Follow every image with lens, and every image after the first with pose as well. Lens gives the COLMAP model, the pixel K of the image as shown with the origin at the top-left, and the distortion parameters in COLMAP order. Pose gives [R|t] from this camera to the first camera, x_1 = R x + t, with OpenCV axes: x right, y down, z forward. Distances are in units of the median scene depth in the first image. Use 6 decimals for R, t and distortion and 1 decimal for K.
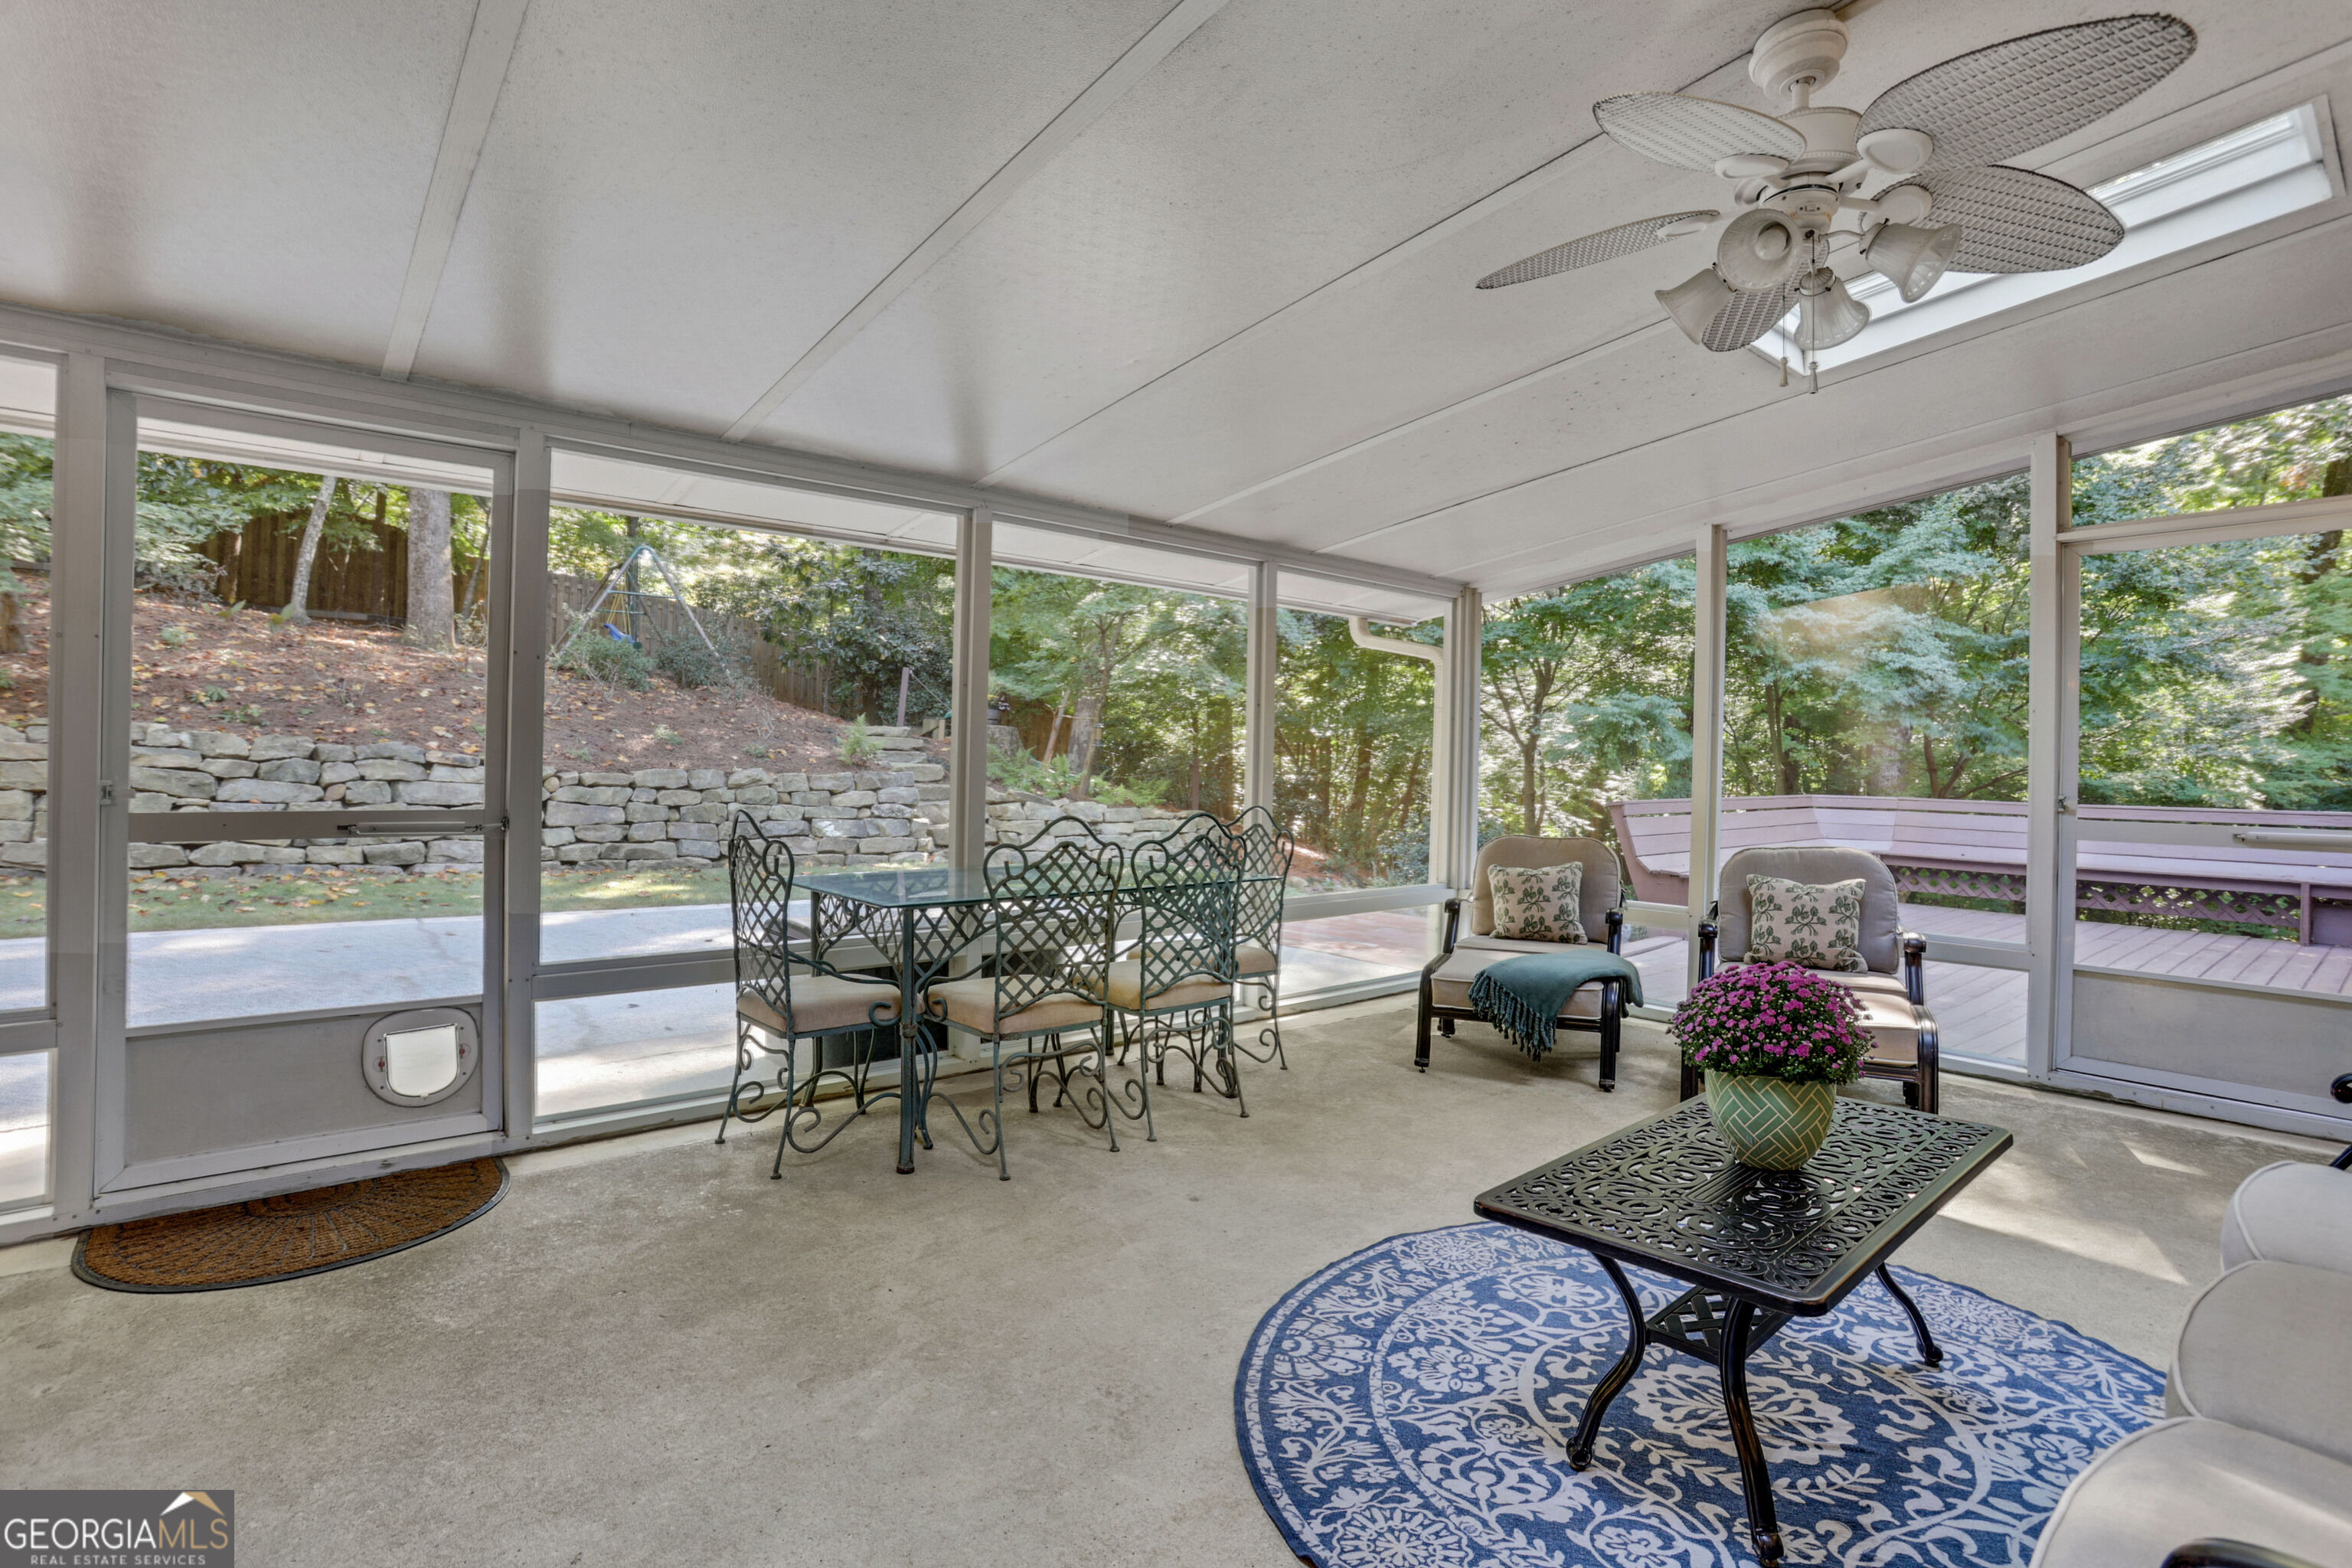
lens RADIAL K [[1097.1, 0, 1172.1], [0, 1097.1, 772.1], [0, 0, 1]] dist [-0.012225, 0.000990]
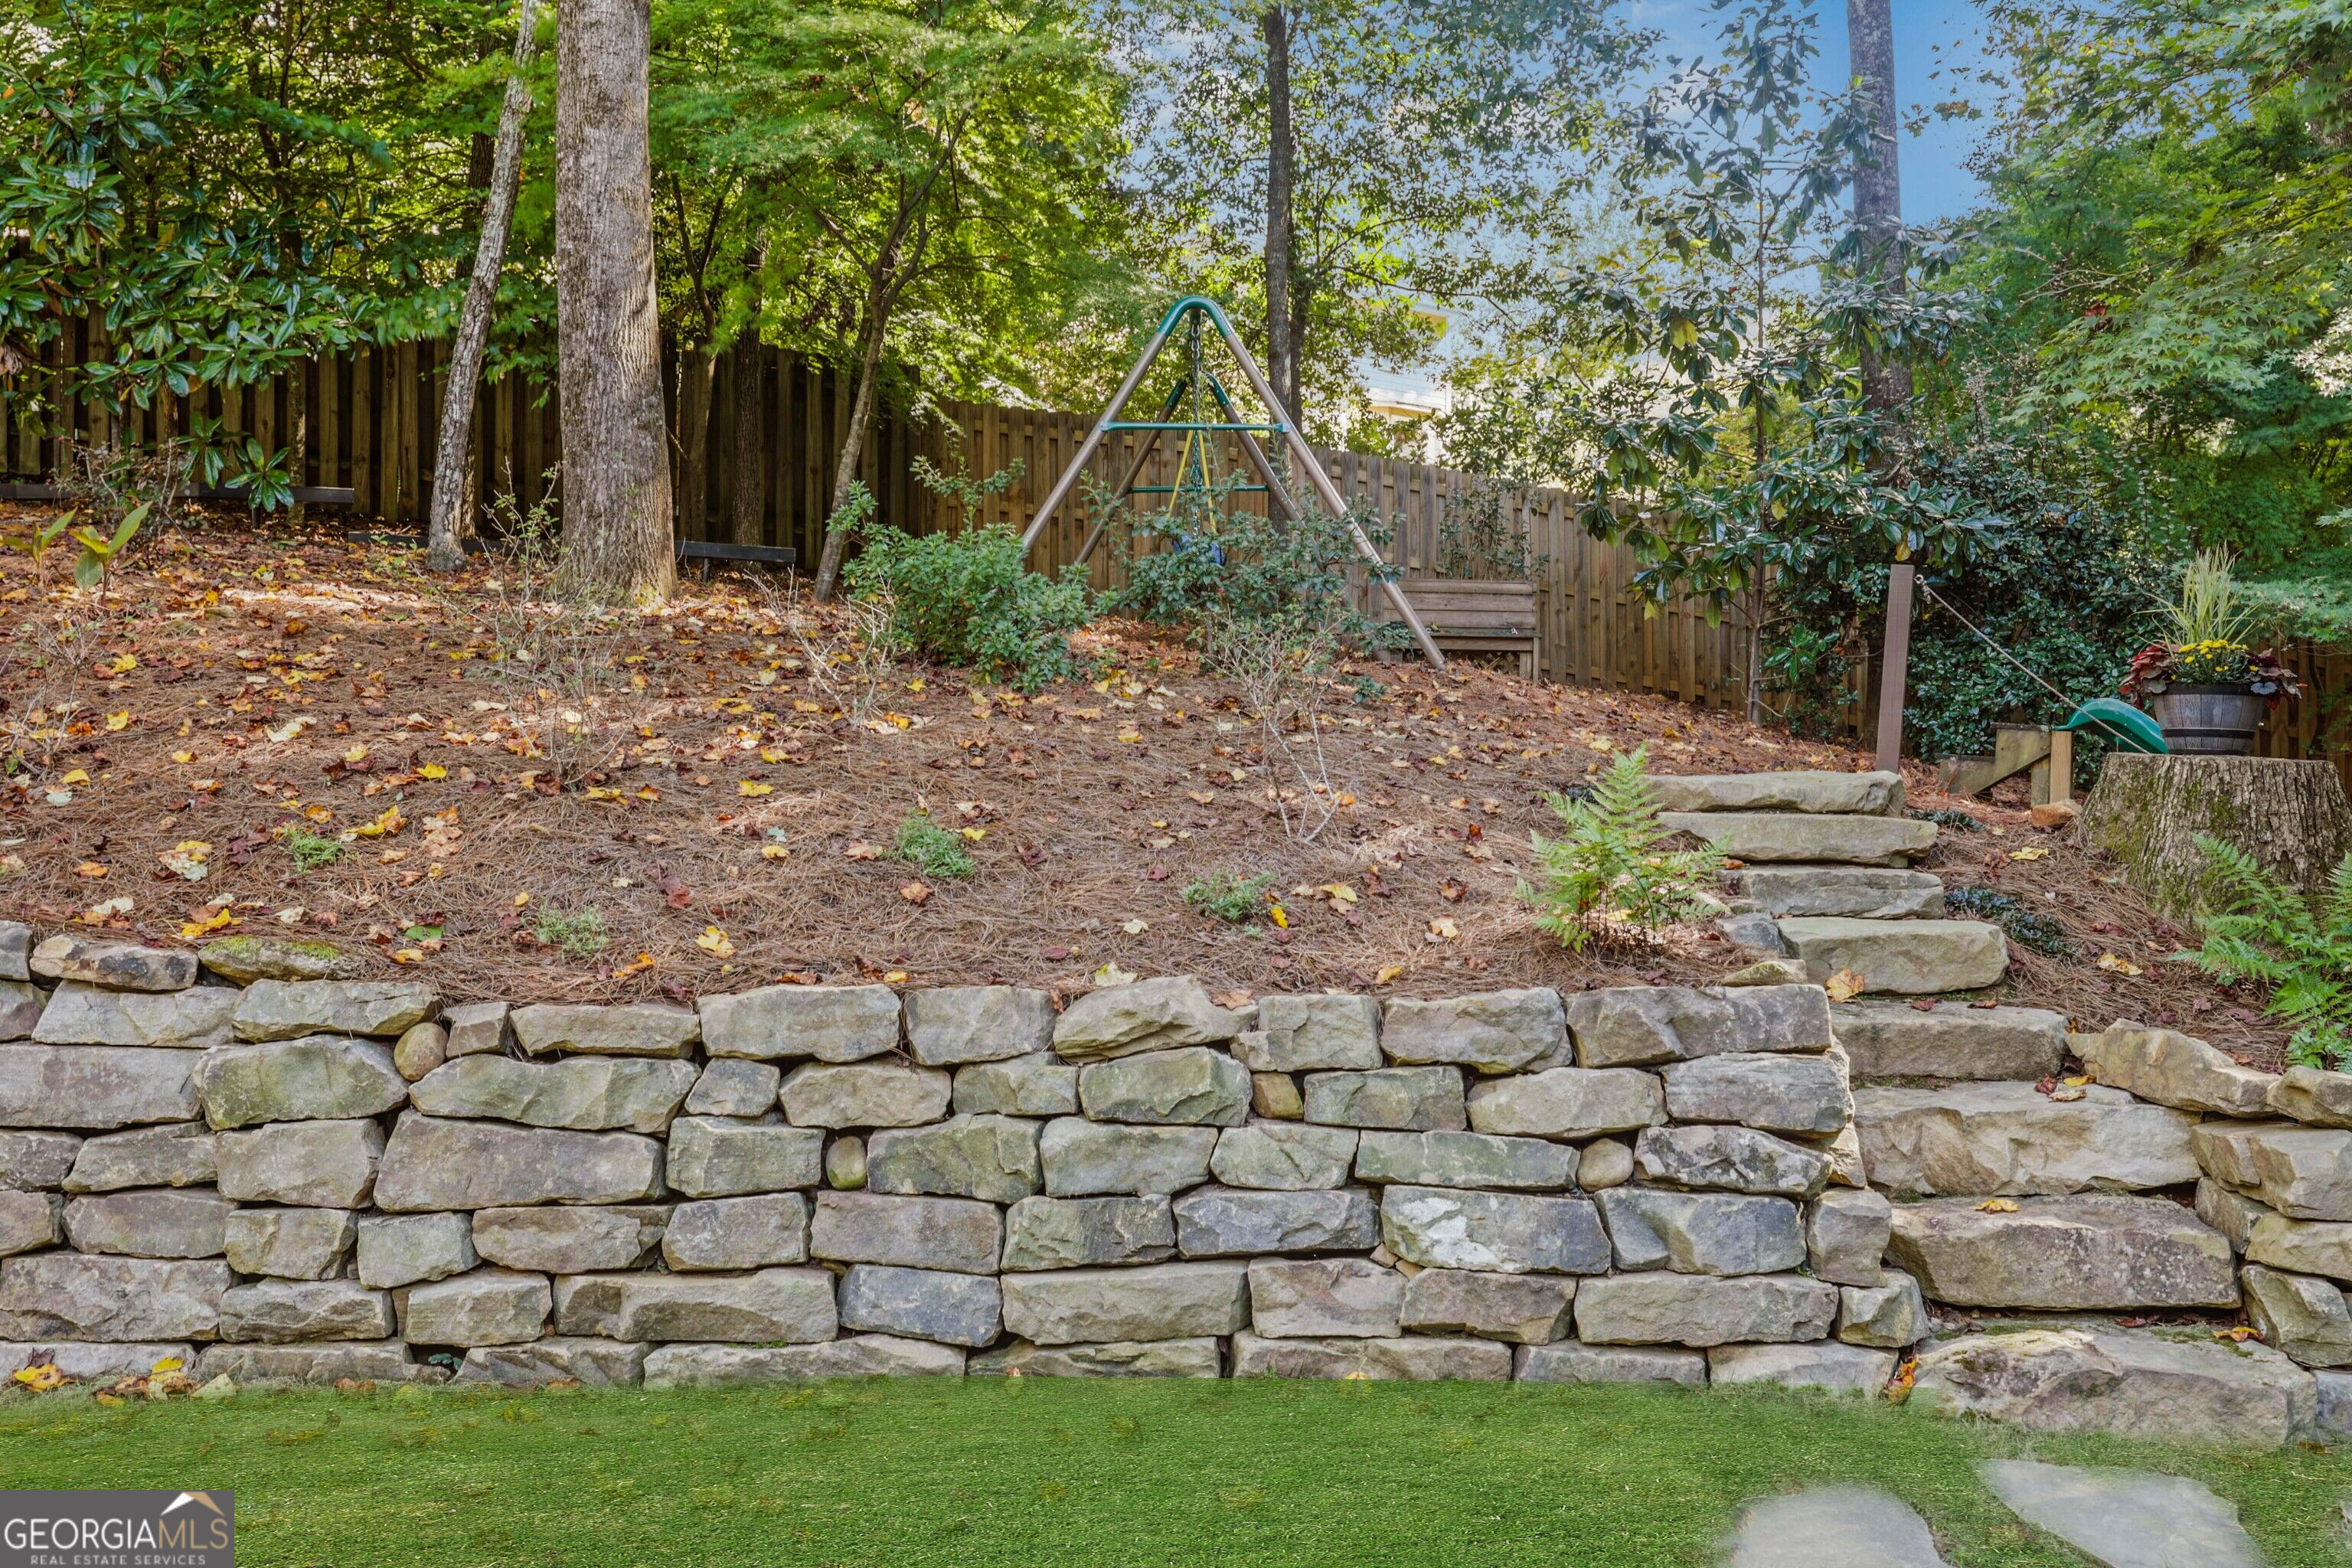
lens RADIAL K [[2182.3, 0, 1175.6], [0, 2182.3, 784.7], [0, 0, 1]] dist [0.012977, 0.000000]
pose [[0.806195, -0.016881, -0.591409, -0.076154], [0.007073, 0.999796, -0.018895, -0.037503], [0.591608, 0.011050, 0.806150, 0.577515]]
